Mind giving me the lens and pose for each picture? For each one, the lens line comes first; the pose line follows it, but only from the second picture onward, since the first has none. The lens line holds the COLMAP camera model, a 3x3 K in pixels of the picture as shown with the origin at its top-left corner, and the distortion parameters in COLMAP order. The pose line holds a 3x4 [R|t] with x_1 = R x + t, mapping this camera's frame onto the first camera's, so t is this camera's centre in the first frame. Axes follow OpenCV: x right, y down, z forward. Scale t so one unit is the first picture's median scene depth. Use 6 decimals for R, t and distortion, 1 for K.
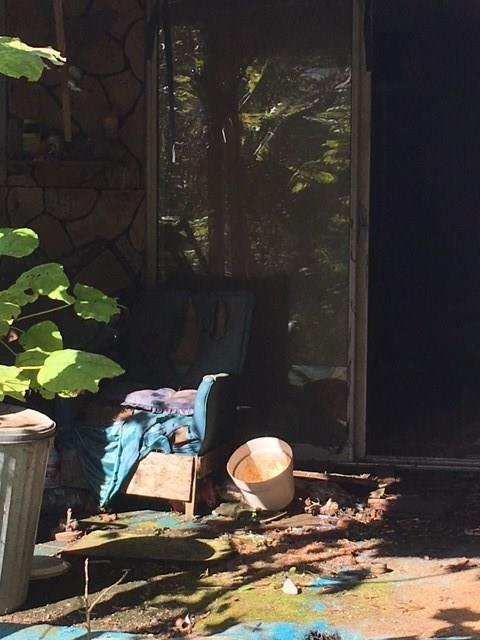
lens RADIAL K [[1616.8, 0, 240.0], [0, 1616.8, 320.0], [0, 0, 1]] dist [0.032999, 0.018154]
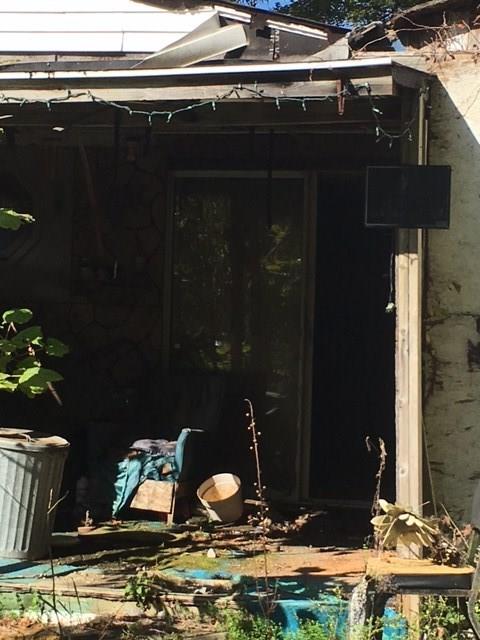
lens RADIAL K [[1562.5, 0, 240.5], [0, 1562.5, 374.2], [0, 0, 1]] dist [0.069676, 0.067688]
pose [[0.995352, 0.033058, -0.090457, 0.159200], [-0.038360, 0.997607, -0.057521, 0.064390], [0.088339, 0.060723, 0.994238, -0.437540]]
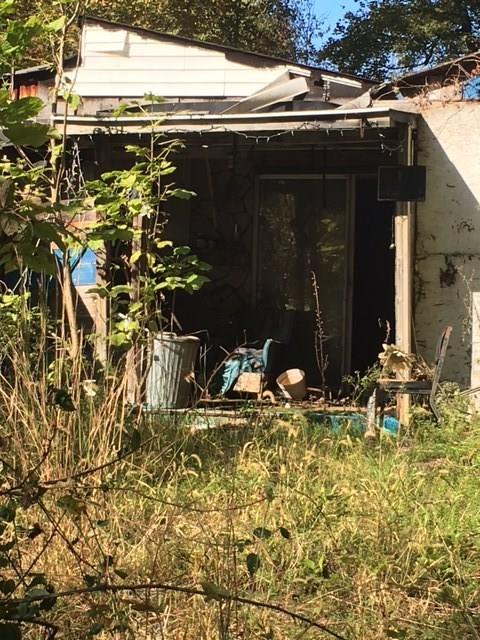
lens RADIAL K [[1587.4, 0, 240.0], [0, 1587.4, 320.0], [0, 0, 1]] dist [0.064925, 0.111038]
pose [[0.991660, 0.027763, -0.125854, 0.223323], [-0.041137, 0.993627, -0.104948, 0.246242], [0.122138, 0.109250, 0.986482, -1.249692]]
